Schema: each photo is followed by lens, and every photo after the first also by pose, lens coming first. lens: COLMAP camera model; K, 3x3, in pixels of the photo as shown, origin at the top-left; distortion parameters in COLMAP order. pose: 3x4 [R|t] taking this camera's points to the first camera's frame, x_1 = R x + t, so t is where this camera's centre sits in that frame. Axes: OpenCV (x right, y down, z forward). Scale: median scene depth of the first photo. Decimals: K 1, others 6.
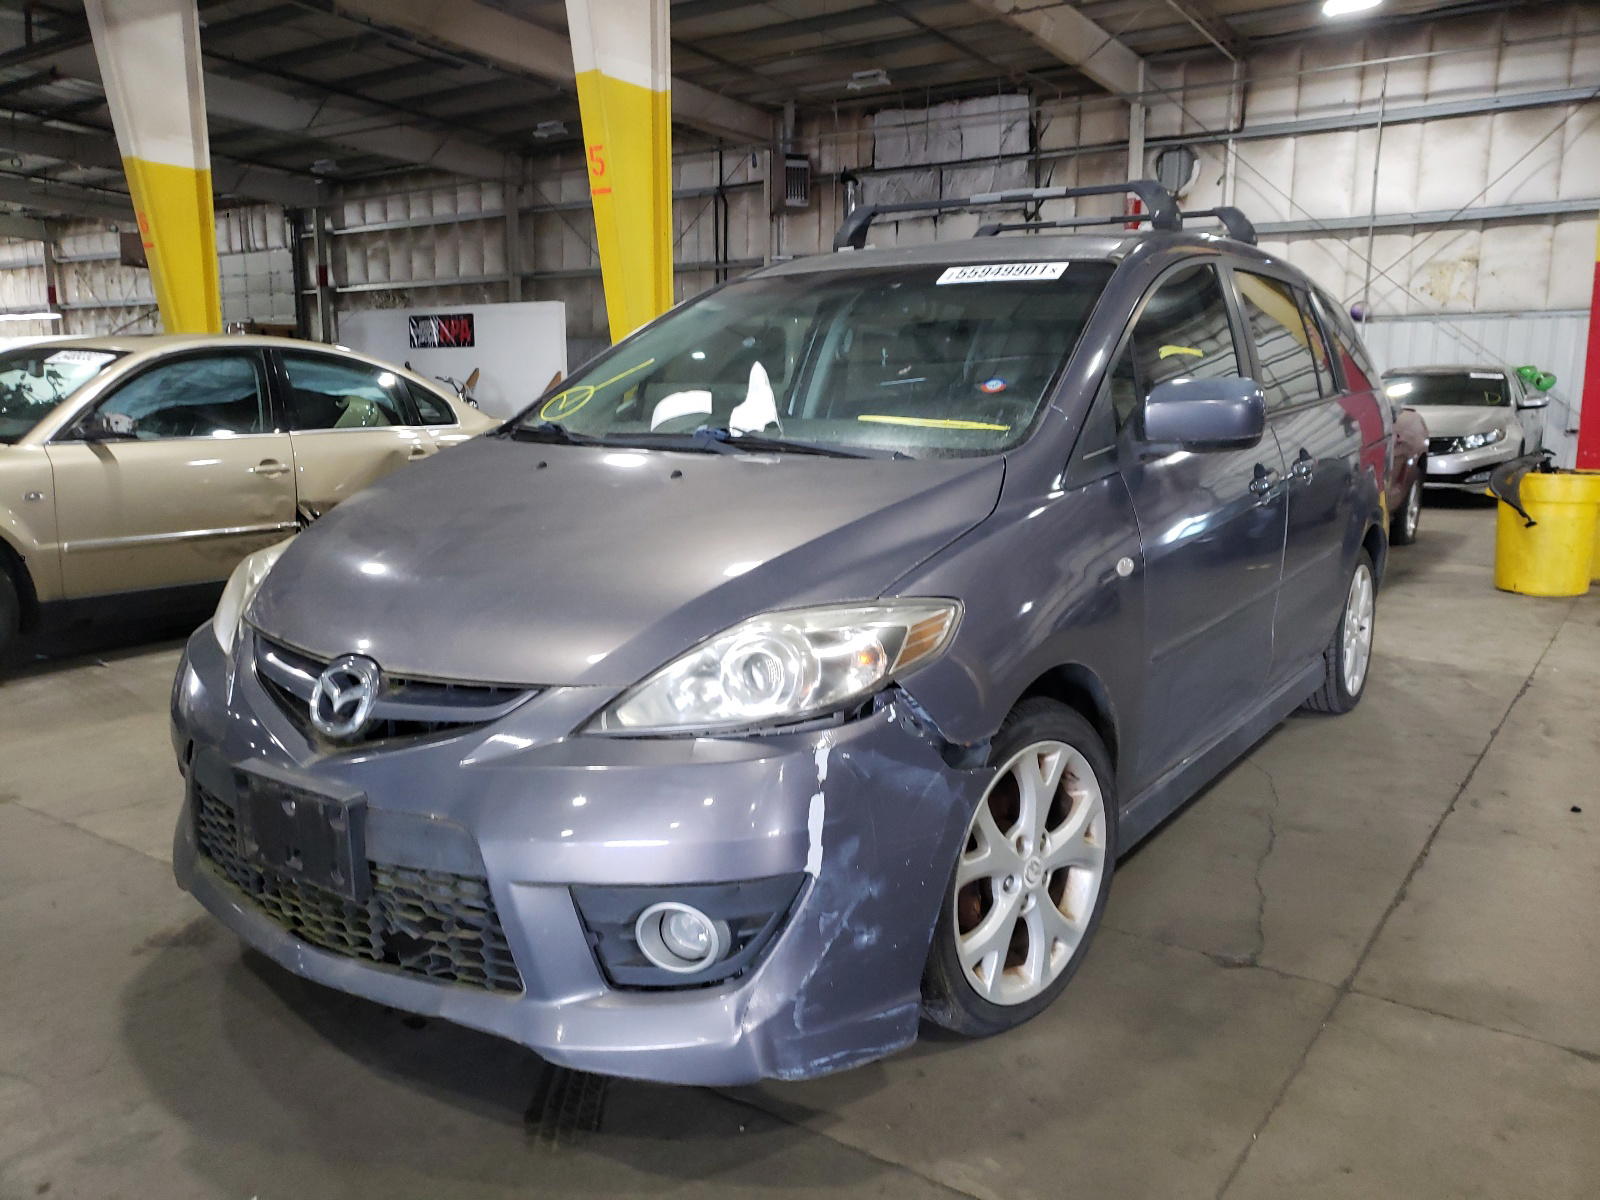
lens RADIAL K [[1331.0, 0, 803.7], [0, 1331.0, 596.6], [0, 0, 1]] dist [0.032141, -0.010196]
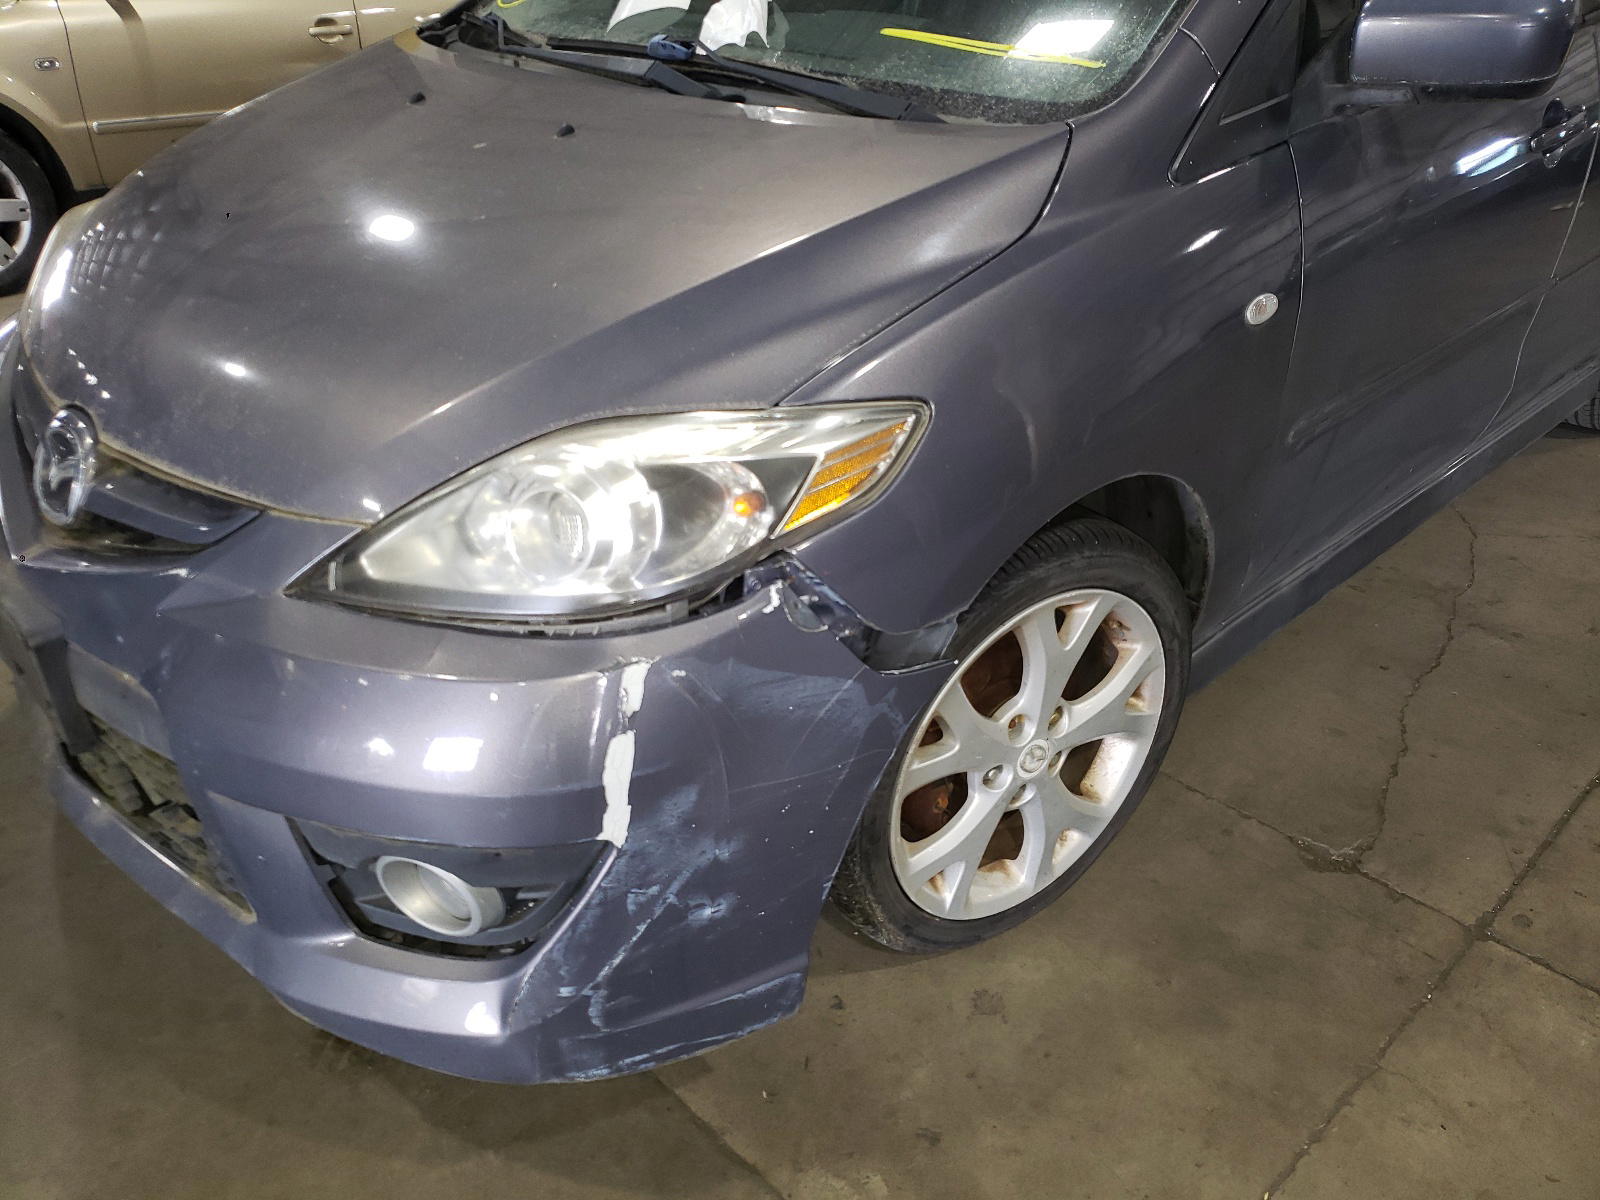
lens RADIAL K [[1237.2, 0, 792.1], [0, 1237.2, 595.0], [0, 0, 1]] dist [0.042301, -0.018191]
pose [[0.977903, 0.106086, -0.180142, 0.160974], [-0.035757, 0.933859, 0.355848, -0.109887], [0.205978, -0.341544, 0.917017, 0.409370]]
